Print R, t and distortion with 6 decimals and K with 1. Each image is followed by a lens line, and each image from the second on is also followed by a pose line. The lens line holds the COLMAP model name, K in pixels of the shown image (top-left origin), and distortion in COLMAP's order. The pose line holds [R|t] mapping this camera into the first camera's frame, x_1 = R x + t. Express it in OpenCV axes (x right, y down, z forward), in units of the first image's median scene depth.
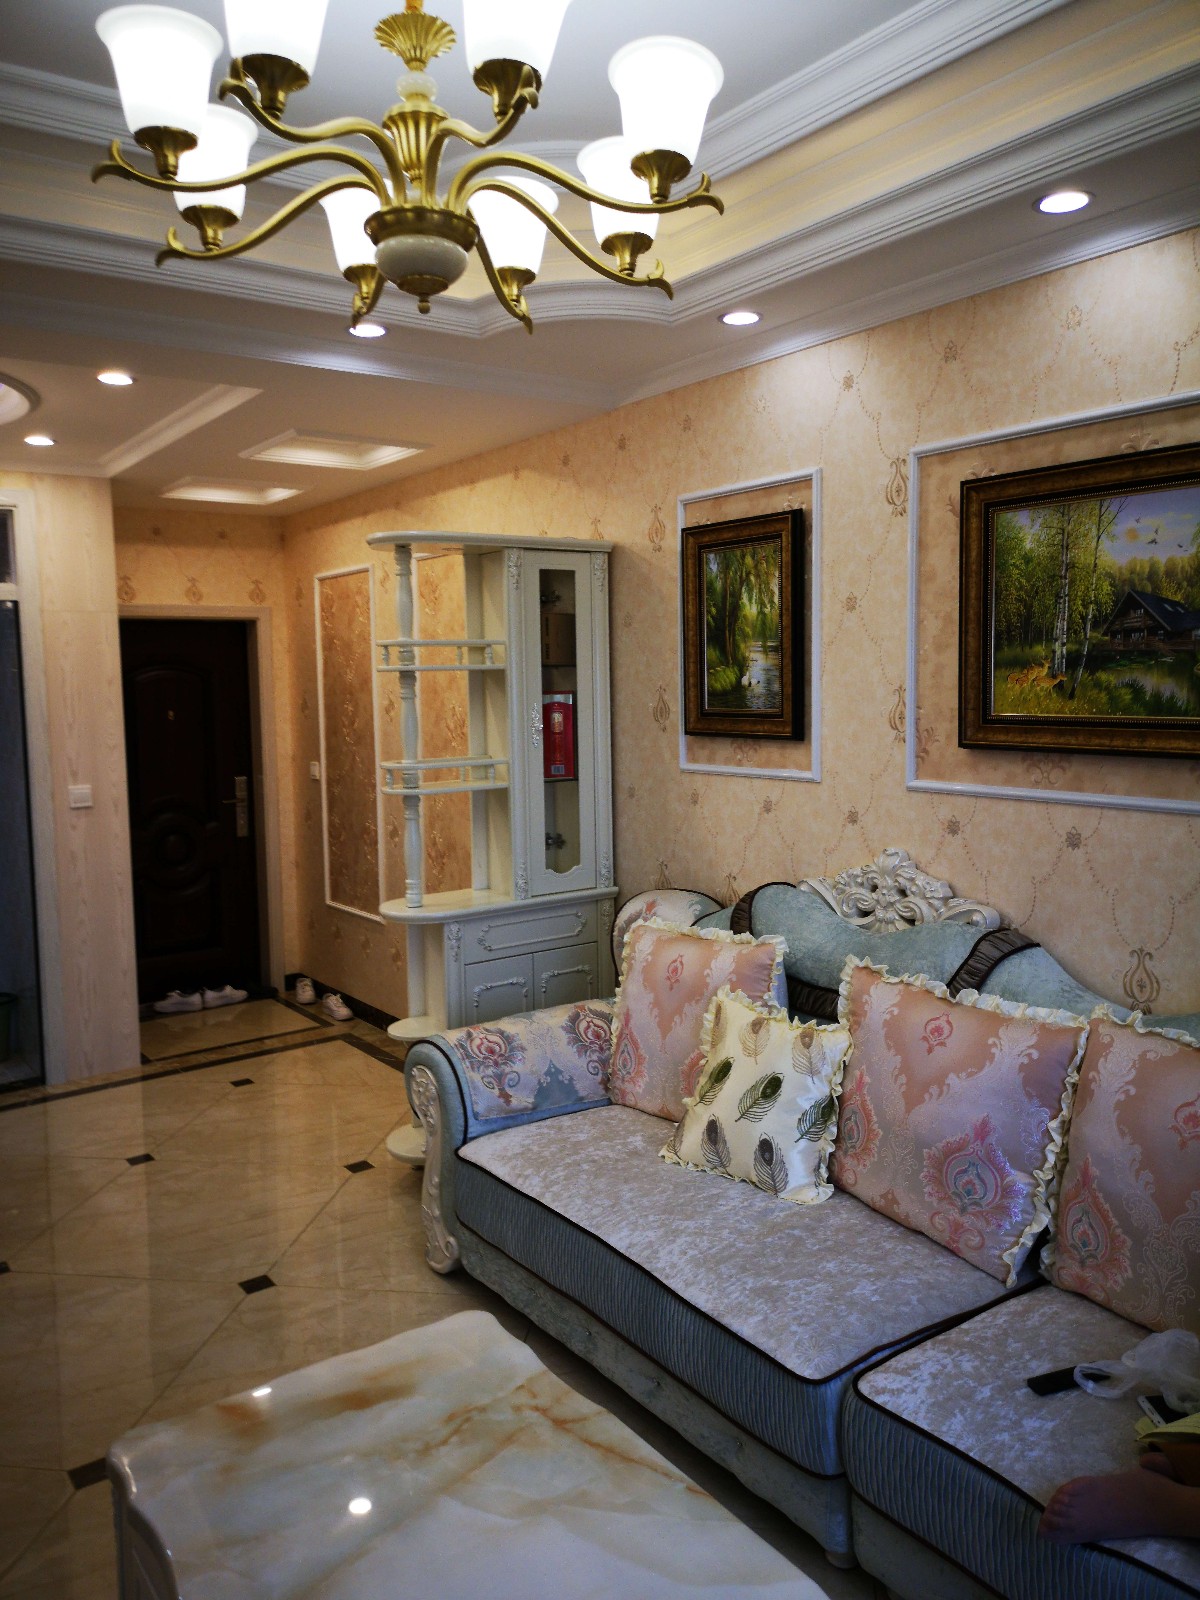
lens RADIAL K [[1254.3, 0, 599.7], [0, 1254.3, 794.0], [0, 0, 1]] dist [0.048678, -0.009872]
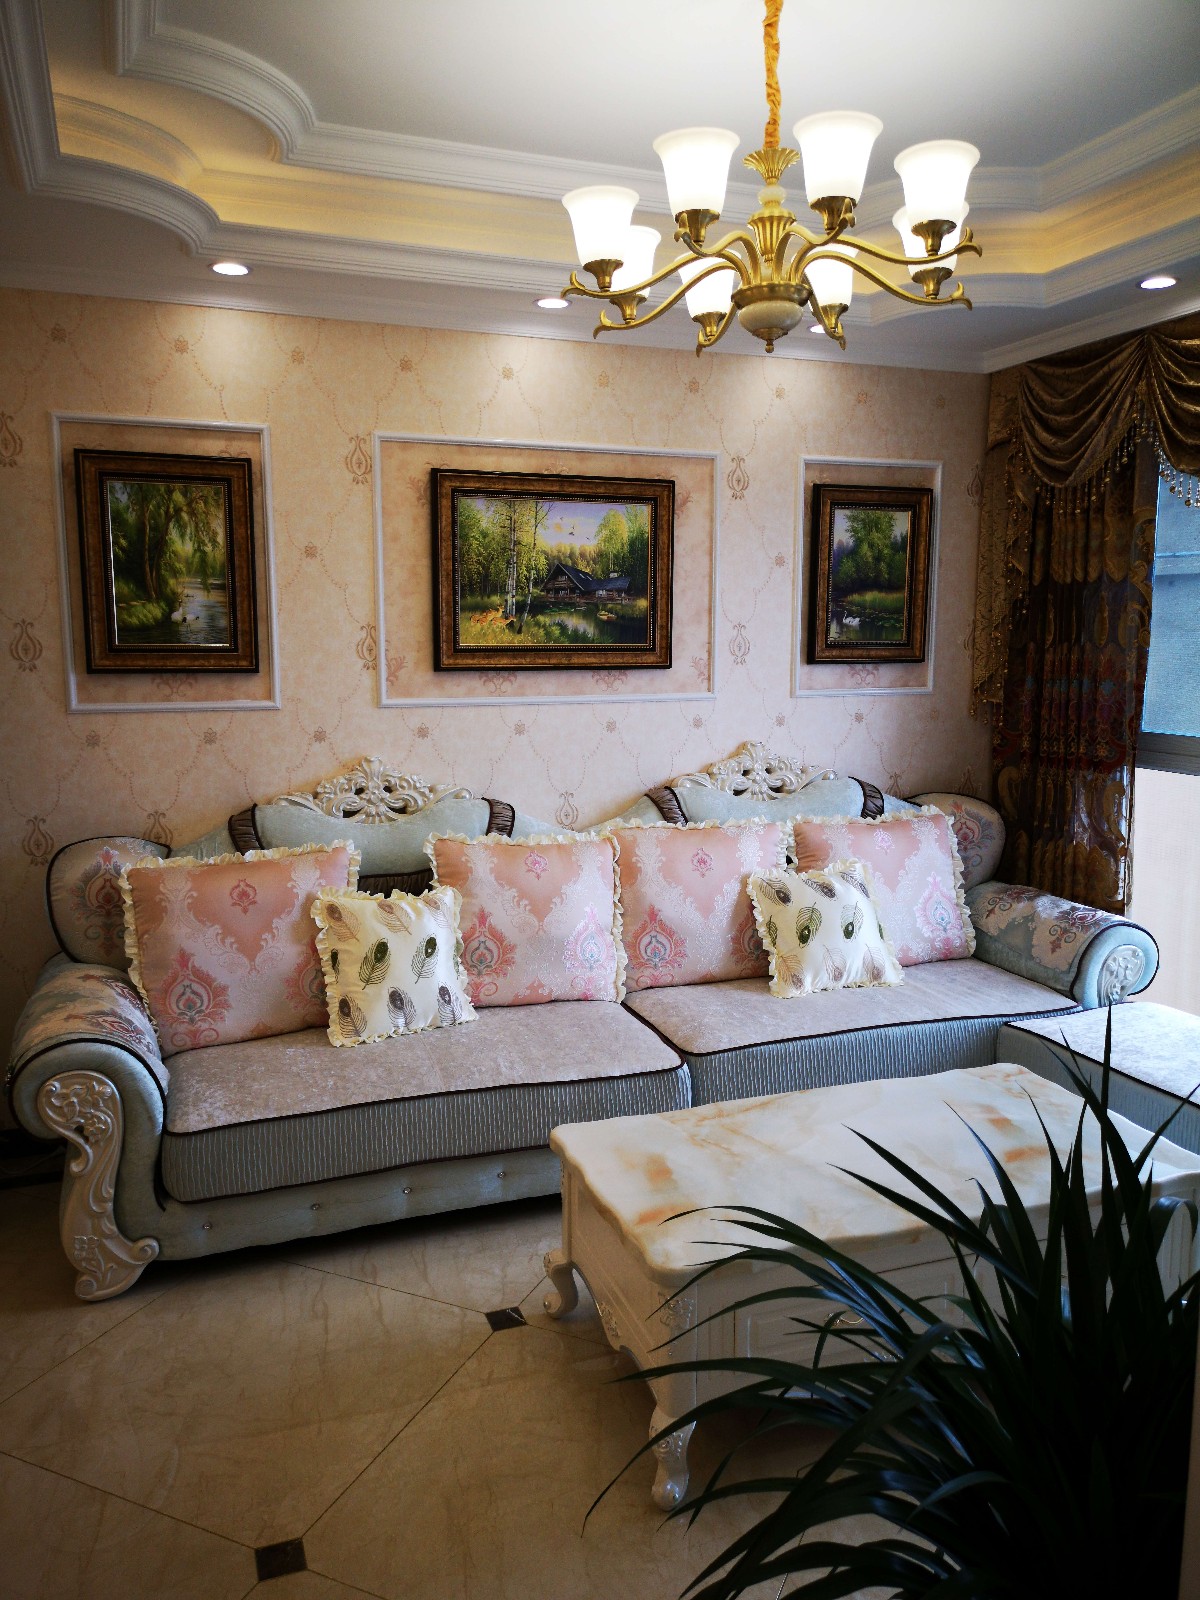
lens RADIAL K [[1254.3, 0, 598.3], [0, 1254.3, 806.9], [0, 0, 1]] dist [0.048678, -0.009872]
pose [[0.236385, -0.114289, 0.964915, -0.957876], [0.089692, 0.991385, 0.095452, -0.004988], [-0.967511, 0.063981, 0.244599, 0.511473]]
